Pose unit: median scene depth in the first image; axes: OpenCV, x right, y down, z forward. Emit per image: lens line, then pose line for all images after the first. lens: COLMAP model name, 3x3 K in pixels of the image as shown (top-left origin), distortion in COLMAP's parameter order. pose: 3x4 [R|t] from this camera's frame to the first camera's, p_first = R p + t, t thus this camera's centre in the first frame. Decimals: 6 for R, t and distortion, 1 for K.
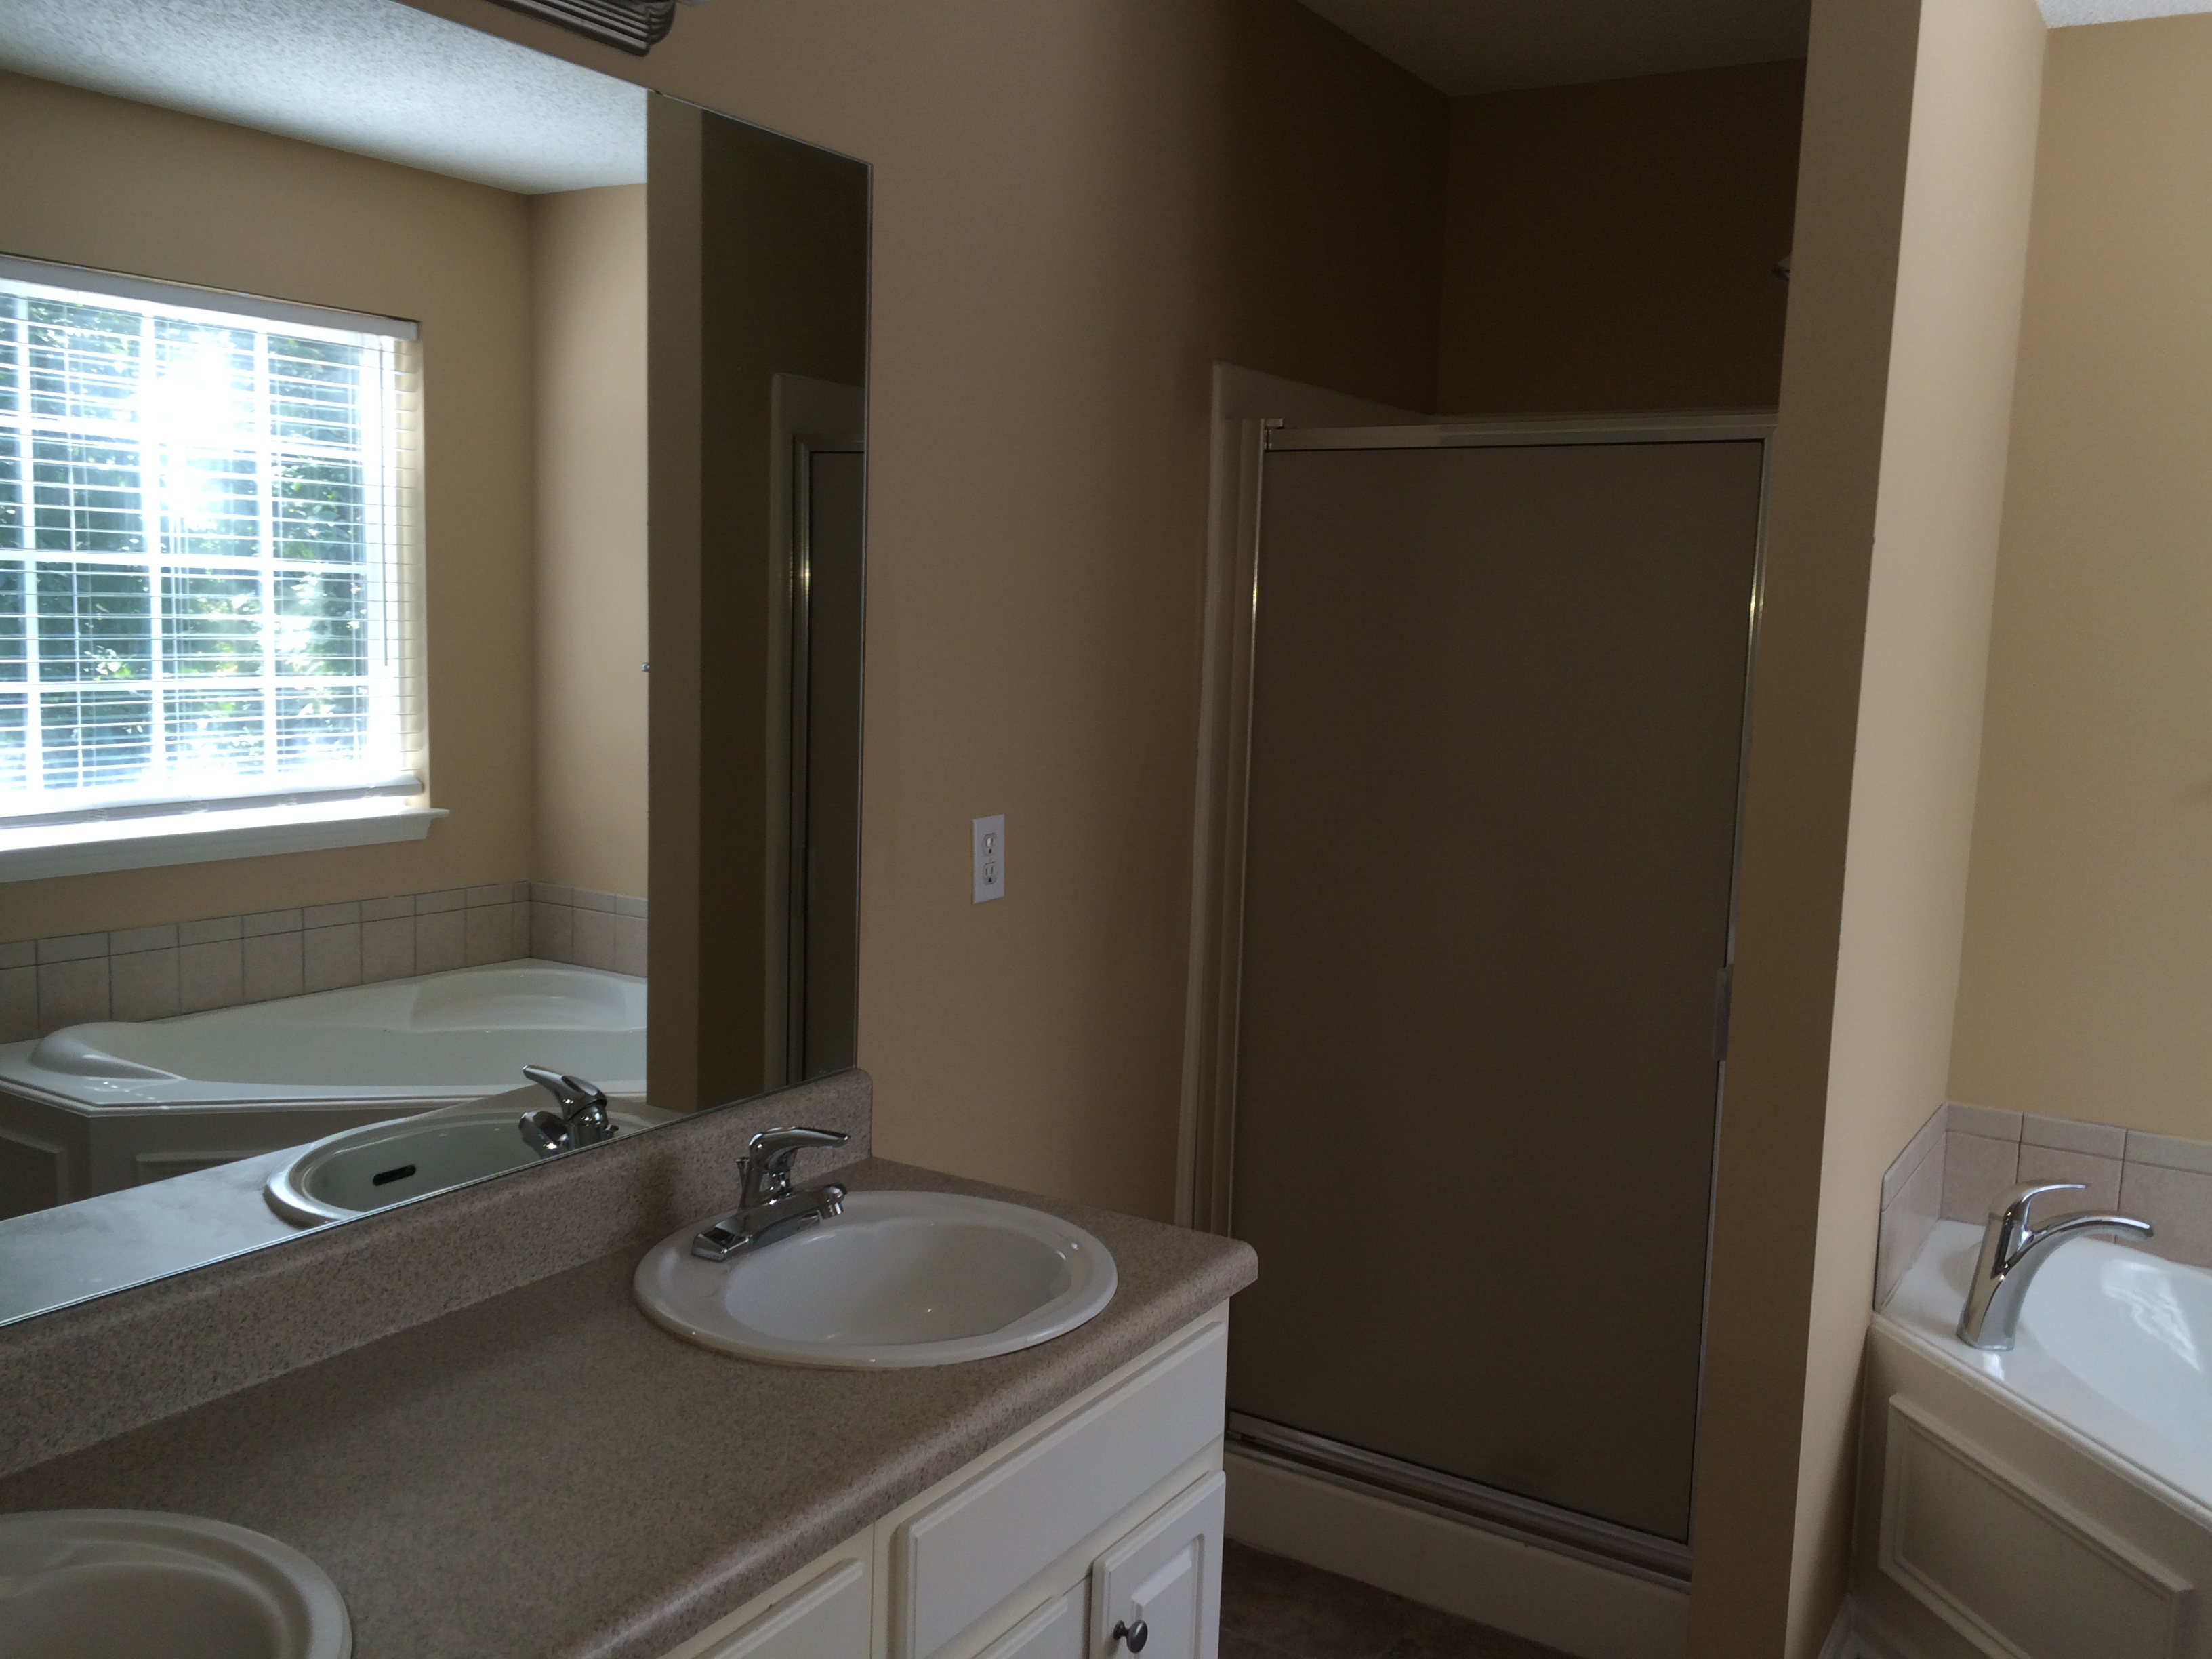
lens RADIAL K [[1883.0, 0, 1097.9], [0, 1883.0, 820.6], [0, 0, 1]] dist [0.072728, -0.126080]
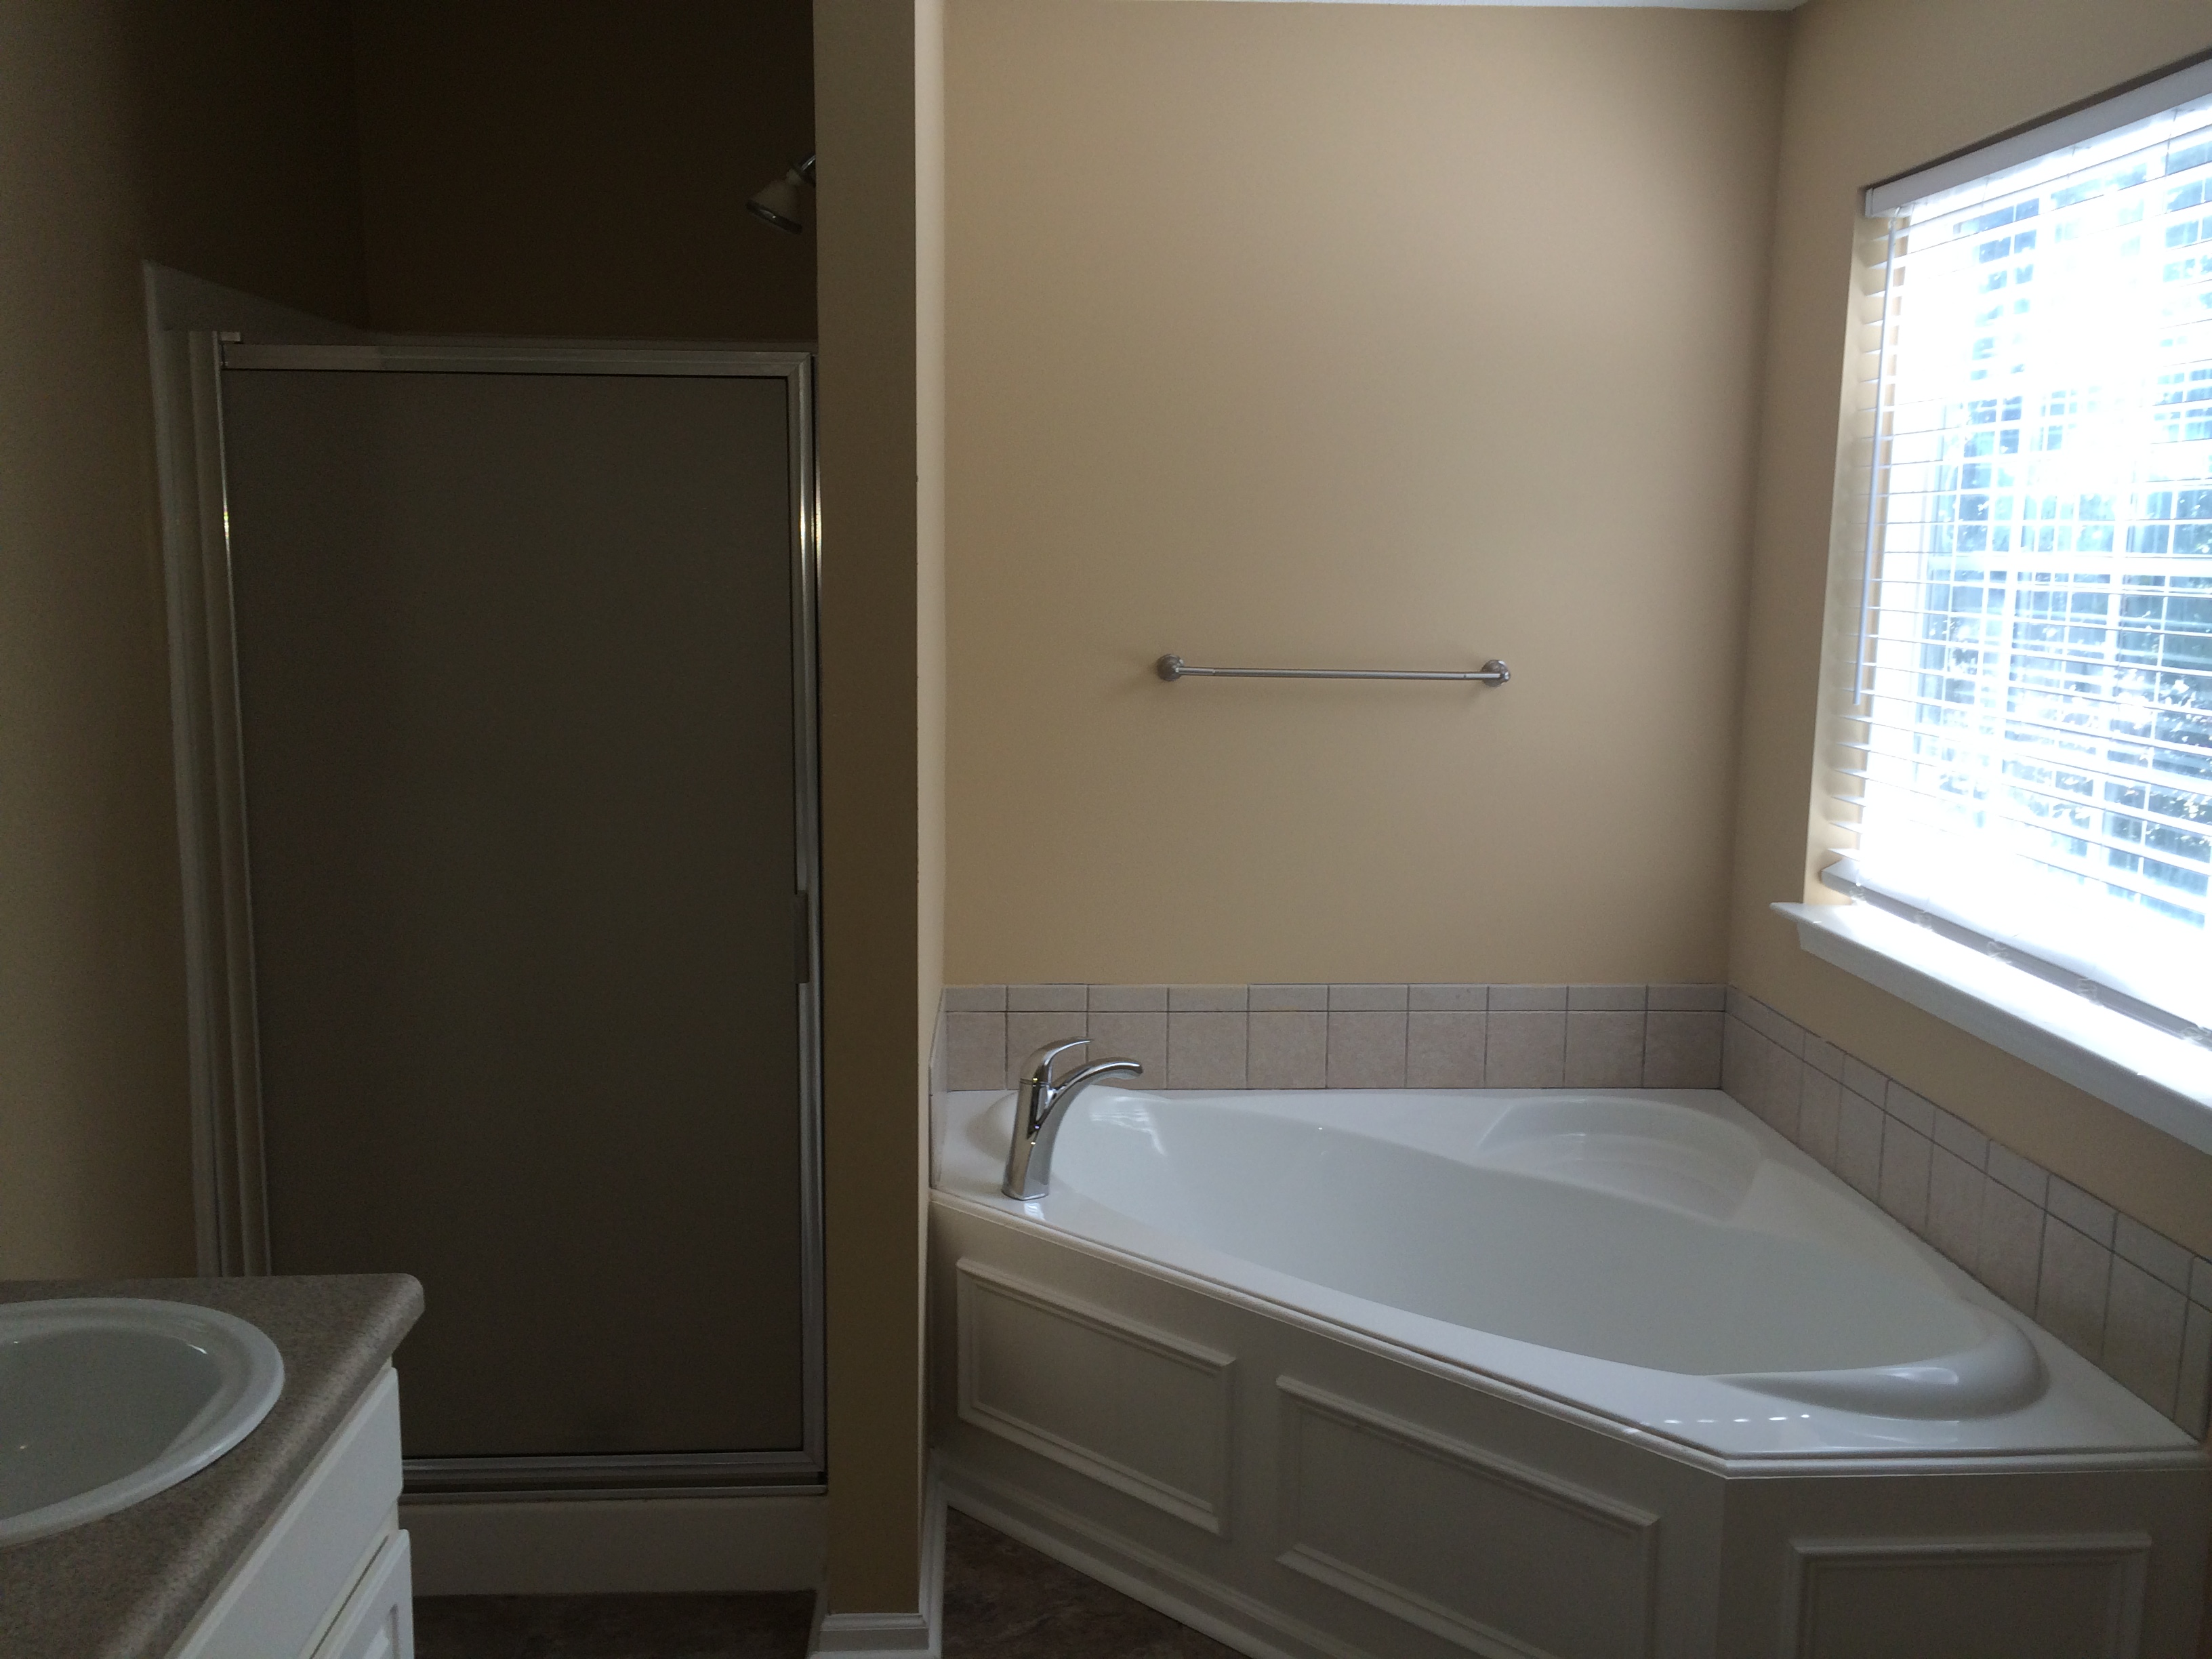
lens RADIAL K [[1865.8, 0, 1106.0], [0, 1865.8, 829.5], [0, 0, 1]] dist [0.039099, -0.104018]
pose [[0.802955, -0.110087, 0.585786, -0.121521], [0.085409, 0.993904, 0.069712, -0.013686], [-0.589889, -0.005945, 0.807462, 0.080475]]
